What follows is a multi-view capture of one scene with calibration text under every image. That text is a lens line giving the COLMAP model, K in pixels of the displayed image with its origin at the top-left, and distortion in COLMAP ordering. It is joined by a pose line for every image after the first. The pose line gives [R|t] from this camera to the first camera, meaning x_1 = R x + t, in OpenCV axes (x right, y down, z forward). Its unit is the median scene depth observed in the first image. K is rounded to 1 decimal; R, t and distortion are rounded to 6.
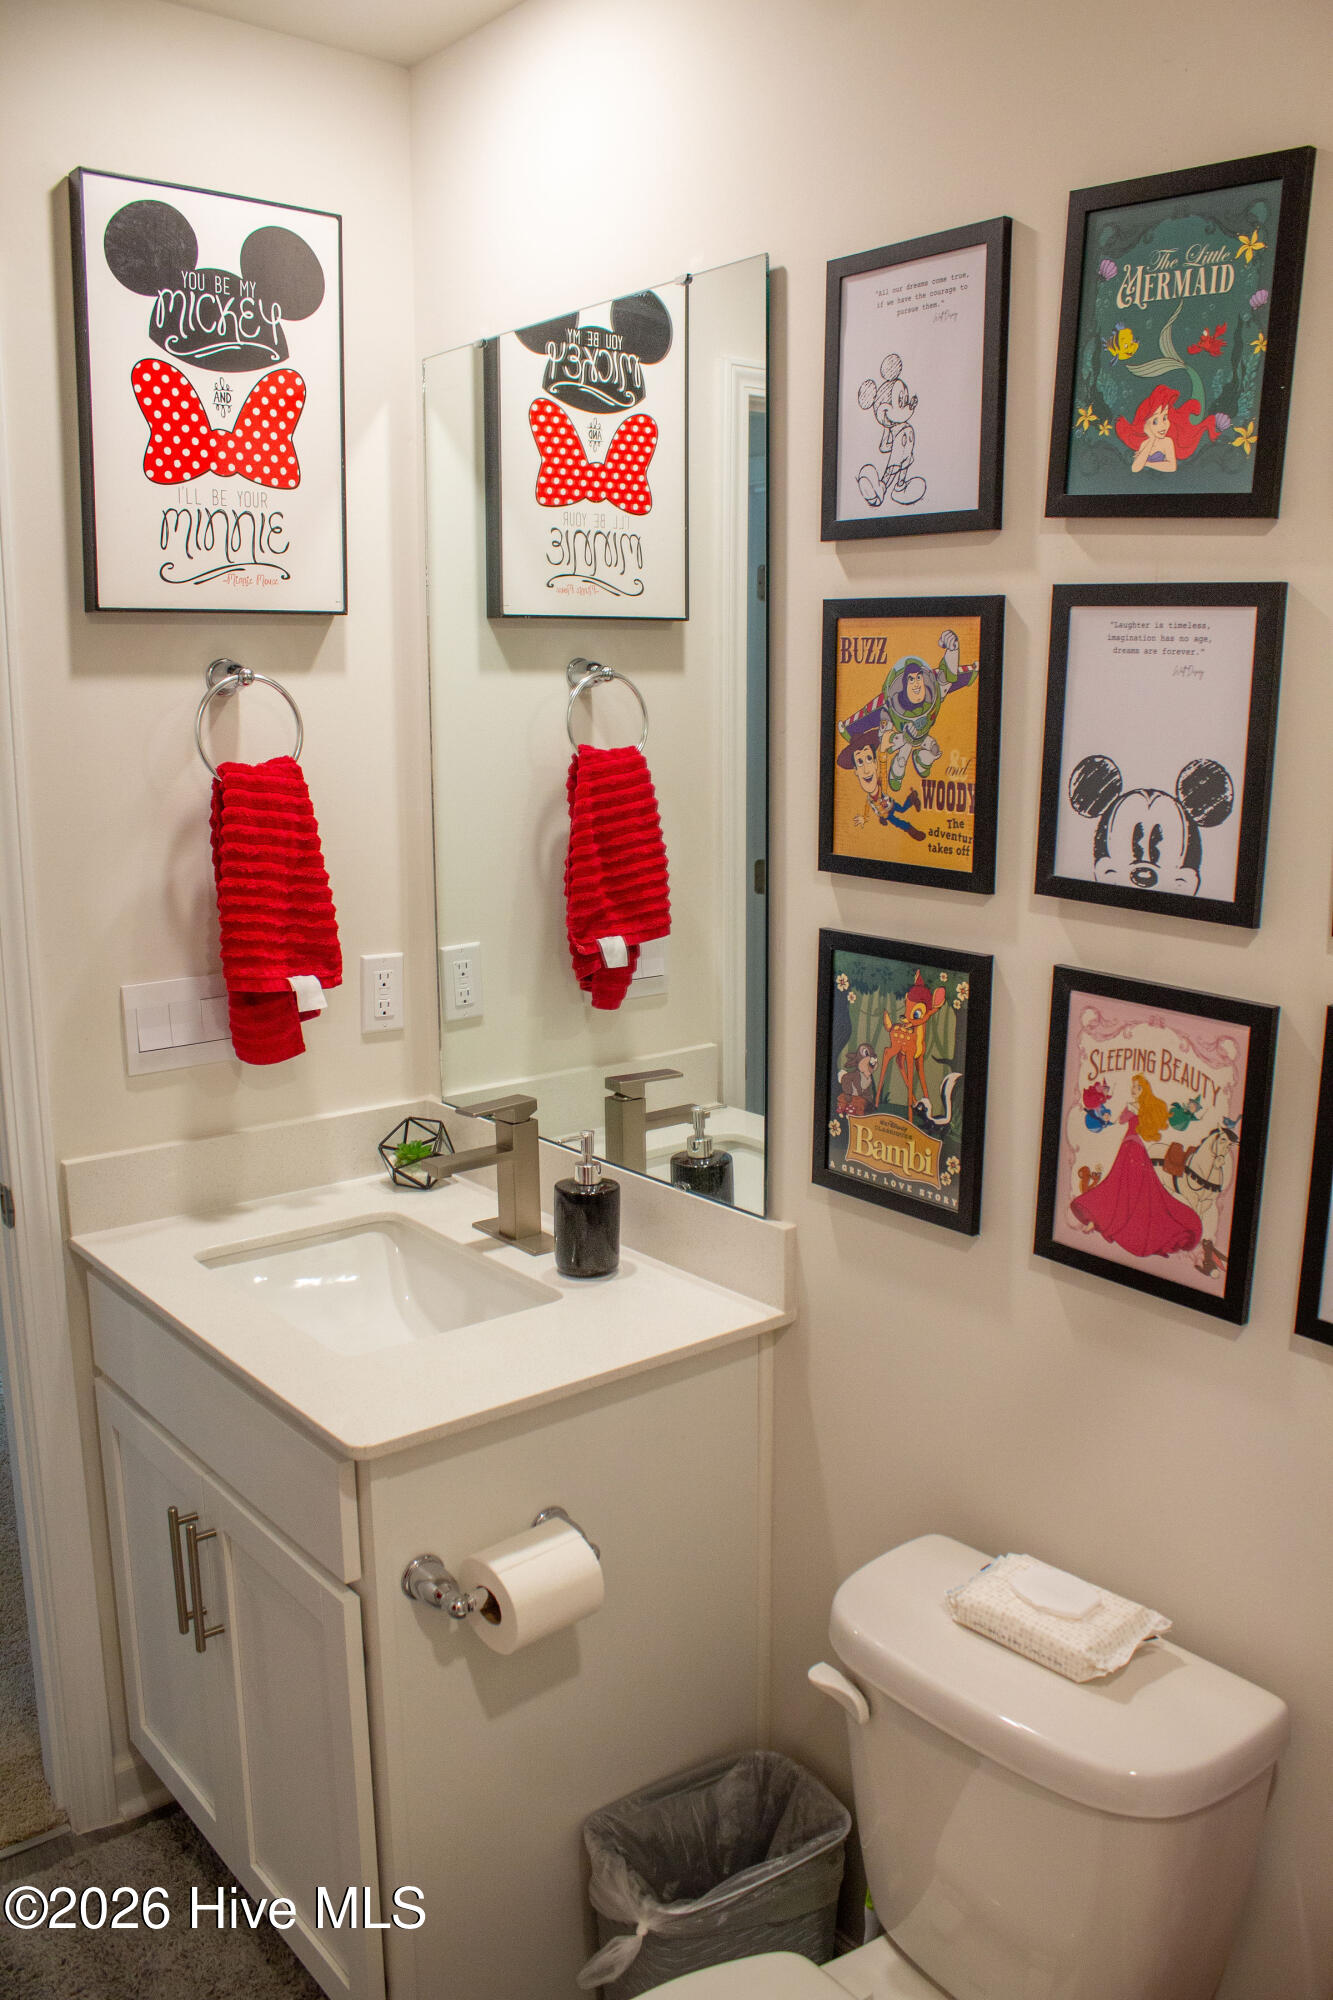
lens RADIAL K [[1768.1, 0, 666.5], [0, 1768.1, 1000.0], [0, 0, 1]] dist [-0.174741, 0.180879]
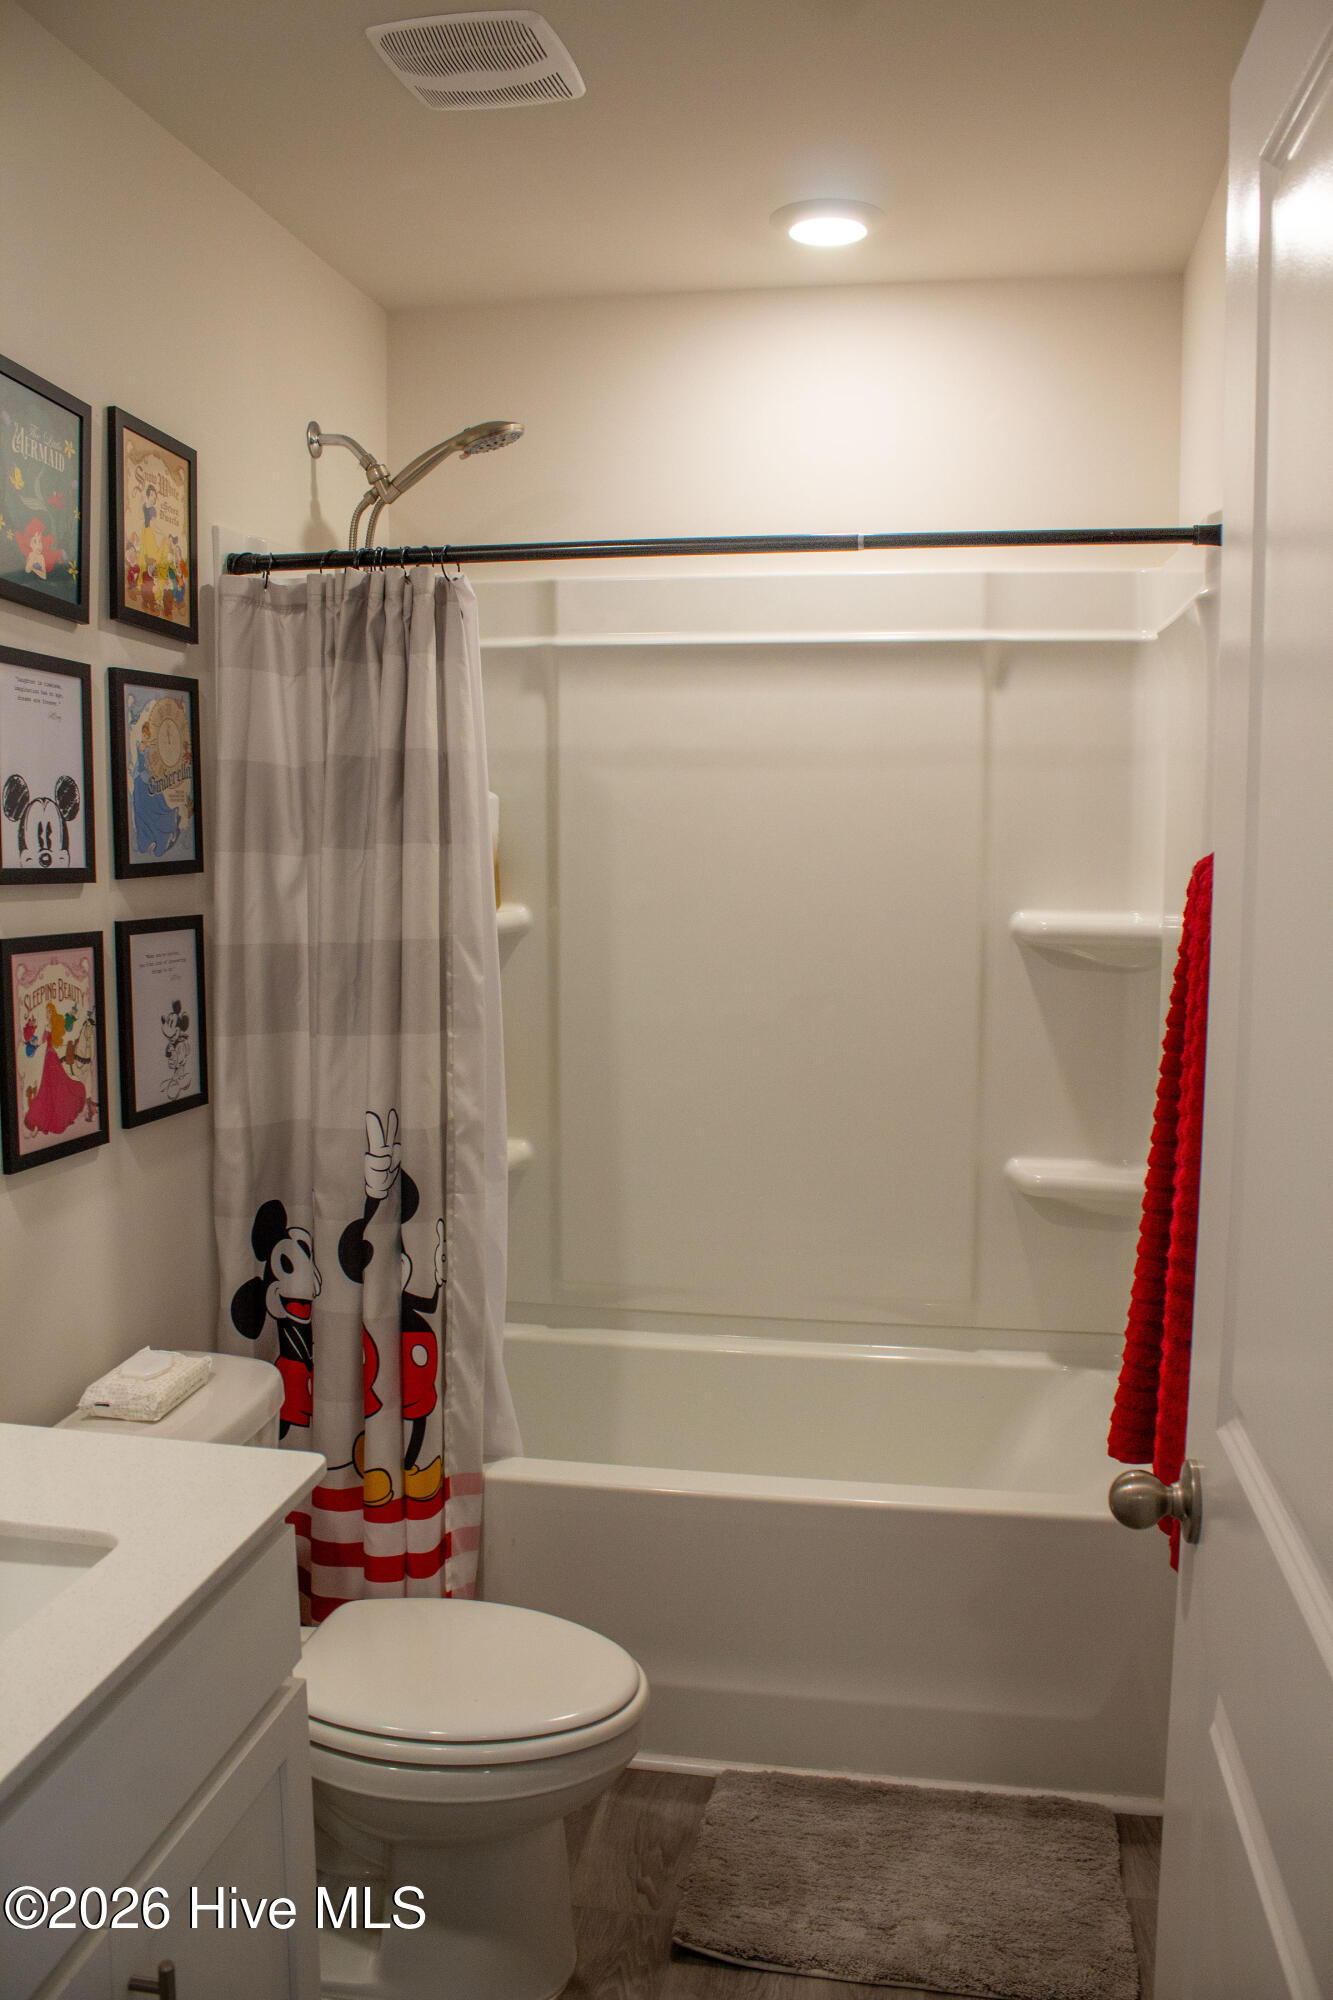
lens RADIAL K [[1768.1, 0, 666.5], [0, 1768.1, 1000.0], [0, 0, 1]] dist [-0.174741, 0.180879]
pose [[-0.672536, -0.064972, 0.737207, -1.105771], [0.140629, 0.966769, 0.213496, -0.189733], [-0.726580, 0.247256, -0.641050, 1.563558]]
